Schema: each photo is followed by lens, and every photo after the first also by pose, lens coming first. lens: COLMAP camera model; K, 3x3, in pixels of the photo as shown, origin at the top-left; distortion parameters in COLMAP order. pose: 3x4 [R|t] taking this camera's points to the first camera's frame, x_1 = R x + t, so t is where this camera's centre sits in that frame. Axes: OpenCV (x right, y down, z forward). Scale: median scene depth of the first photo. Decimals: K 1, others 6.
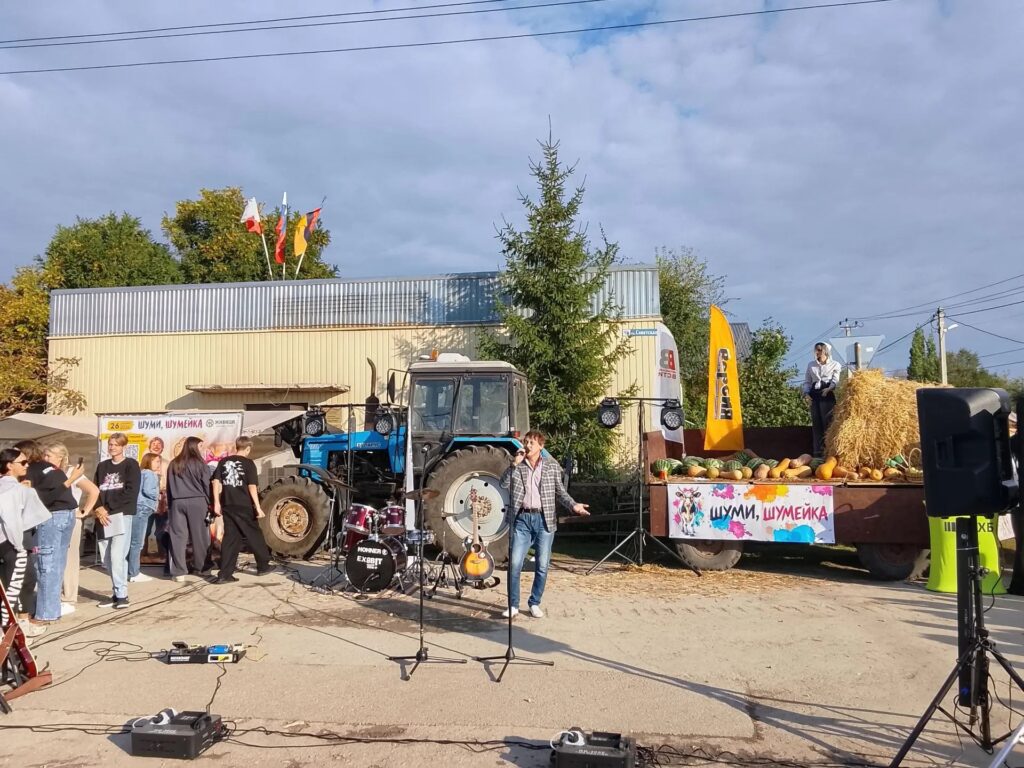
lens RADIAL K [[800.8, 0, 515.9], [0, 800.8, 386.7], [0, 0, 1]] dist [0.097395, -0.156708]
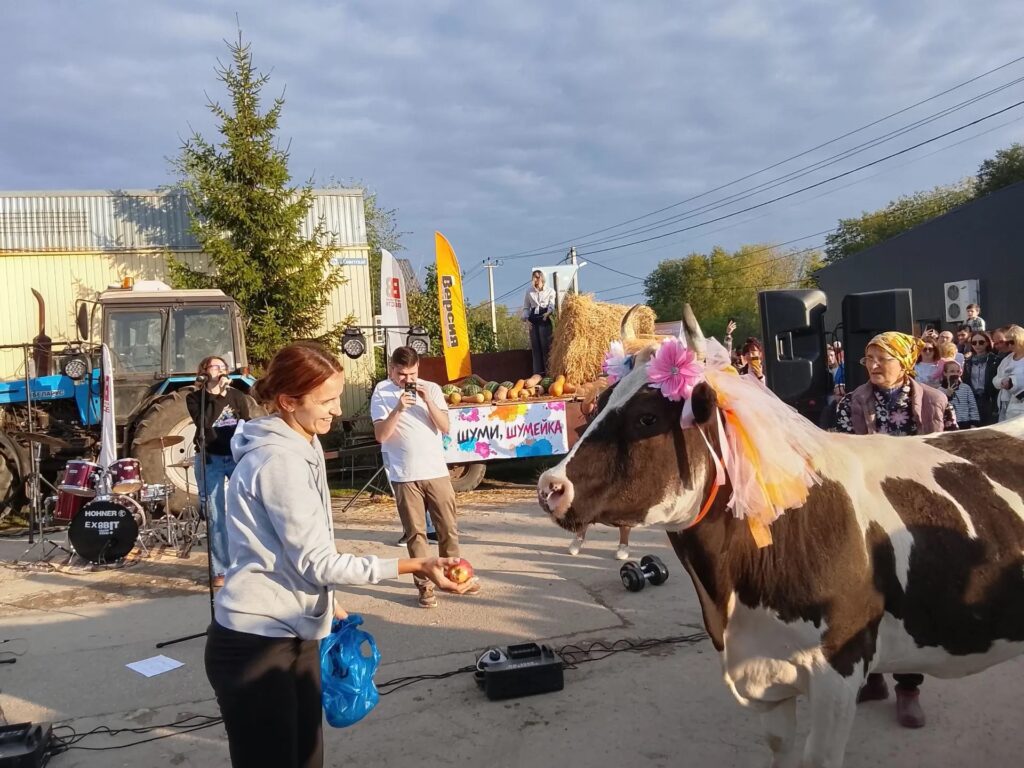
lens RADIAL K [[804.3, 0, 512.0], [0, 804.3, 384.0], [0, 0, 1]] dist [0.097103, -0.159525]
pose [[0.904718, -0.057833, 0.422067, -0.118424], [0.028296, 0.996712, 0.075918, 0.014283], [-0.425070, -0.056742, 0.903380, 0.052912]]
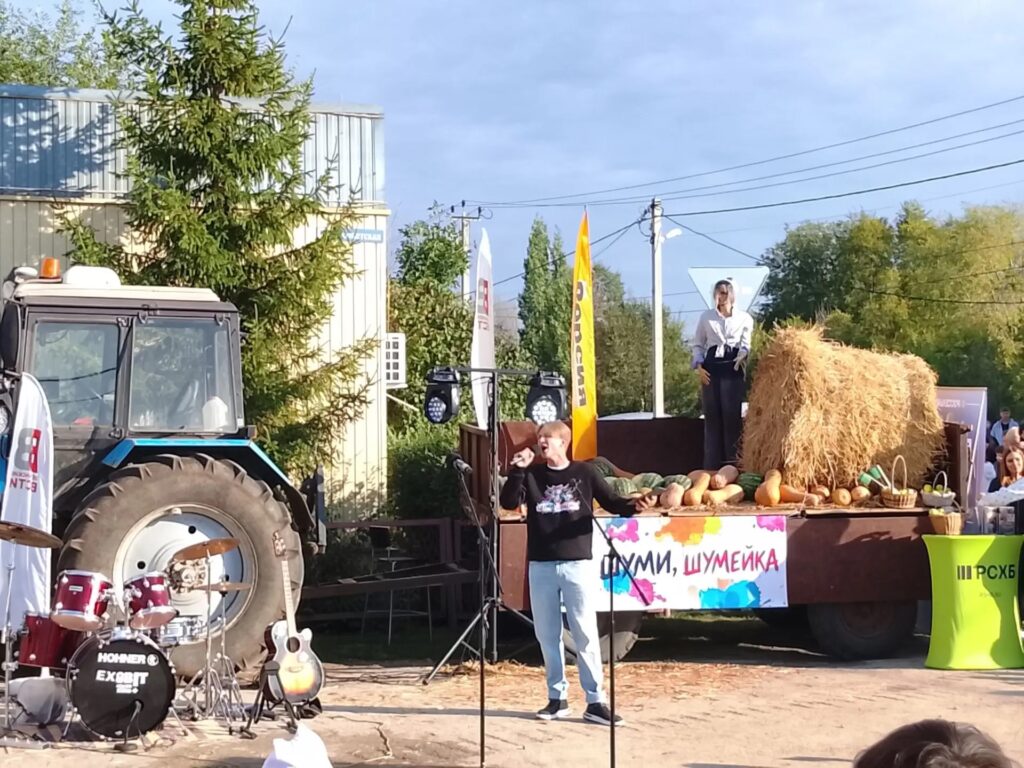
lens RADIAL K [[1757.9, 0, 529.2], [0, 1757.9, 384.0], [0, 0, 1]] dist [0.080558, -0.001323]
pose [[0.881672, 0.014629, 0.471637, -0.399219], [-0.033289, 0.998957, 0.031245, -0.014760], [-0.470688, -0.043248, 0.881239, -0.098061]]
